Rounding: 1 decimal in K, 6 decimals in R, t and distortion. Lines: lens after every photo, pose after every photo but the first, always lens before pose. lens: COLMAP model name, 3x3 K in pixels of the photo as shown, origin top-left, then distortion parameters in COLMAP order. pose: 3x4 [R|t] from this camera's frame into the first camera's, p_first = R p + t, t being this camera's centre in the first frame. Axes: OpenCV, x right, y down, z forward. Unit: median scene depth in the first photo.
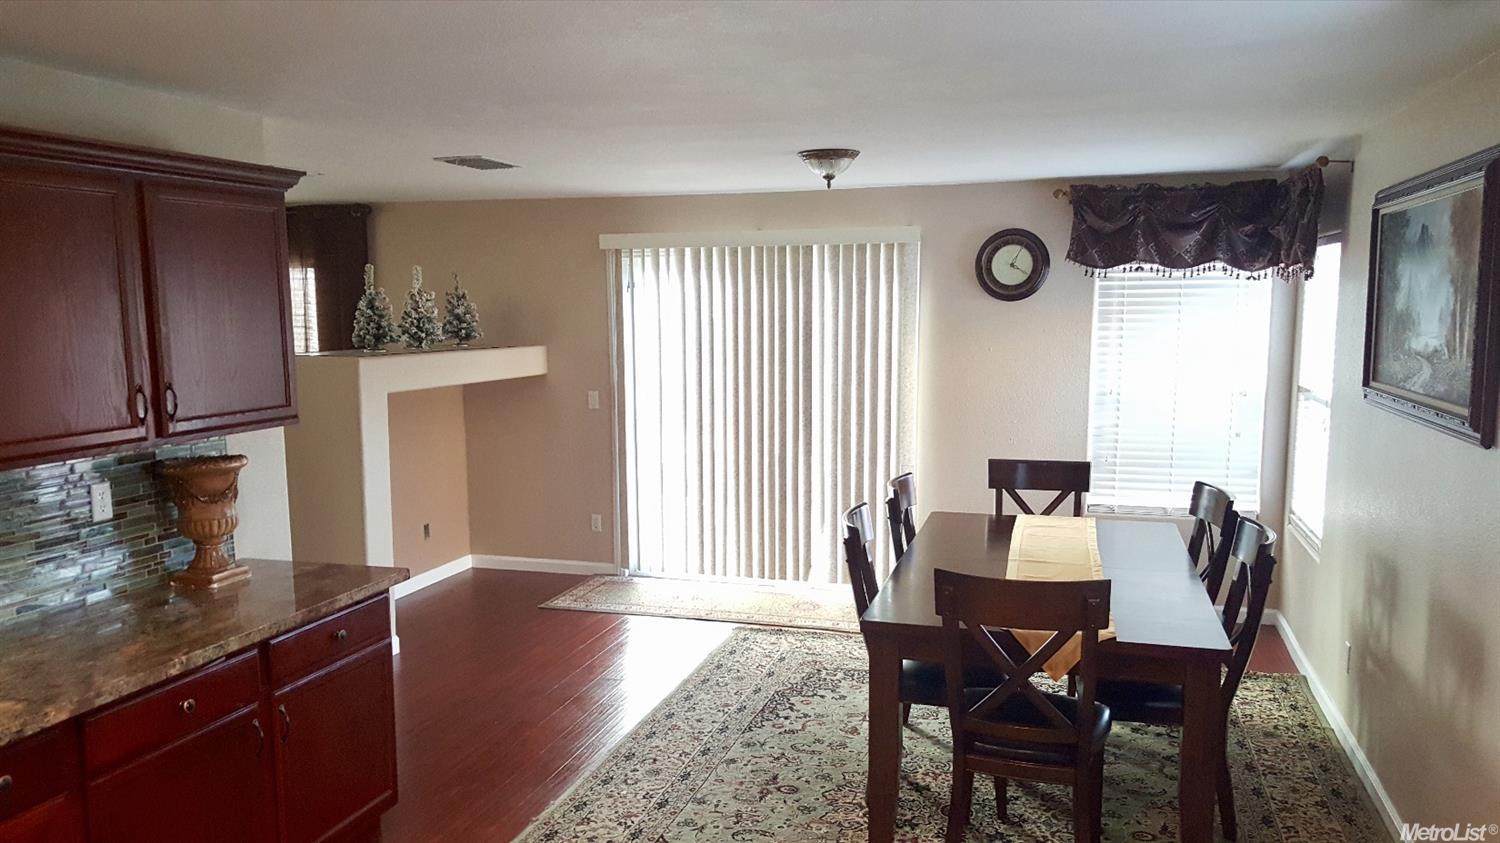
lens RADIAL K [[1098.5, 0, 751.8], [0, 1098.5, 445.1], [0, 0, 1]] dist [0.192789, -0.390146]
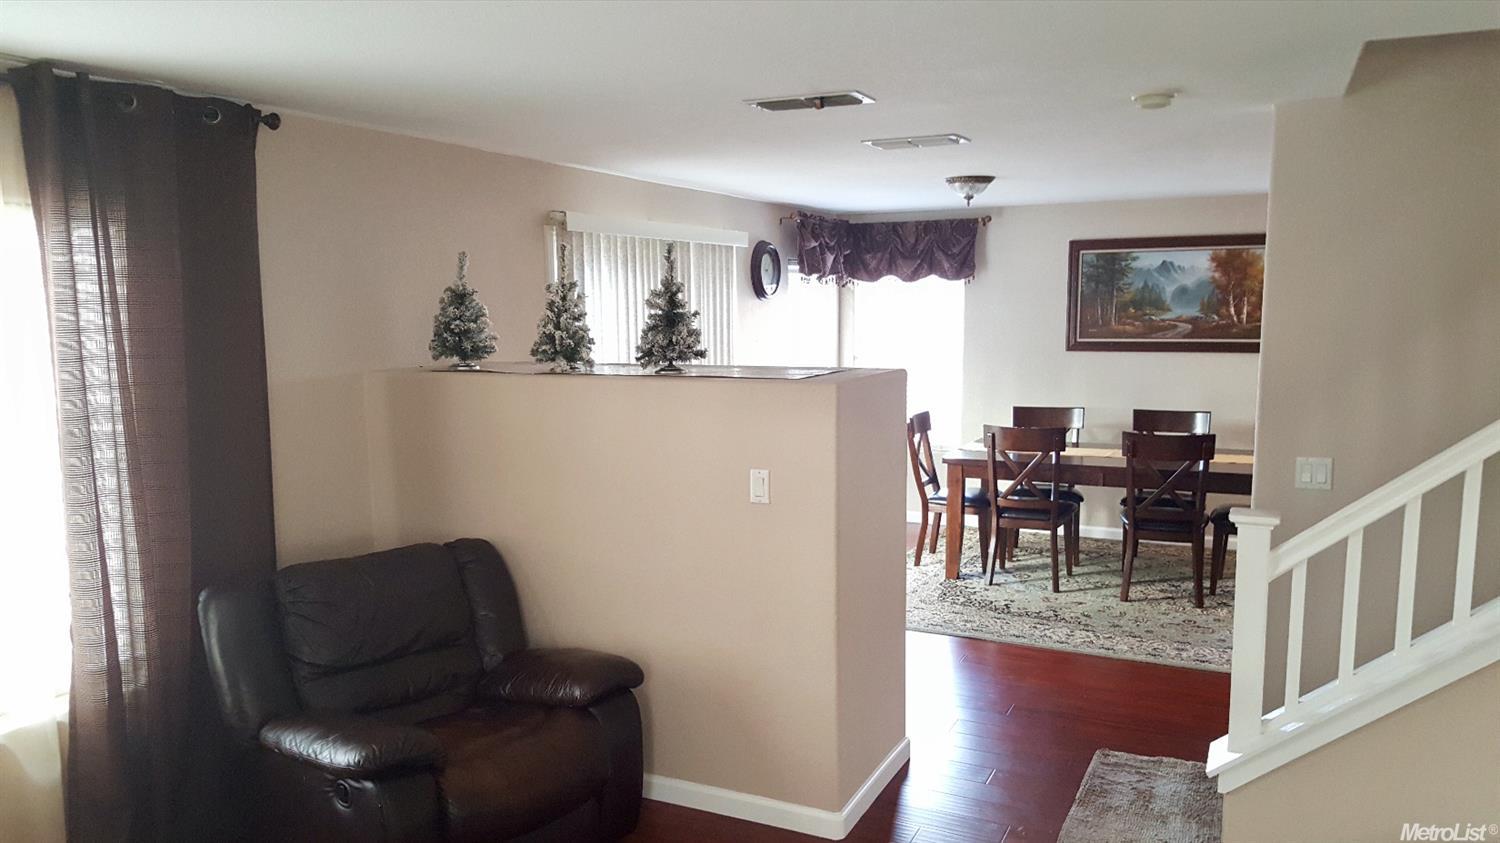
lens RADIAL K [[1098.5, 0, 751.8], [0, 1098.5, 445.1], [0, 0, 1]] dist [0.192789, -0.390146]
pose [[0.157963, -0.126426, 0.979318, -1.210805], [0.131579, 0.985620, 0.106016, -0.129713], [-0.978639, 0.112111, 0.172326, 1.039865]]
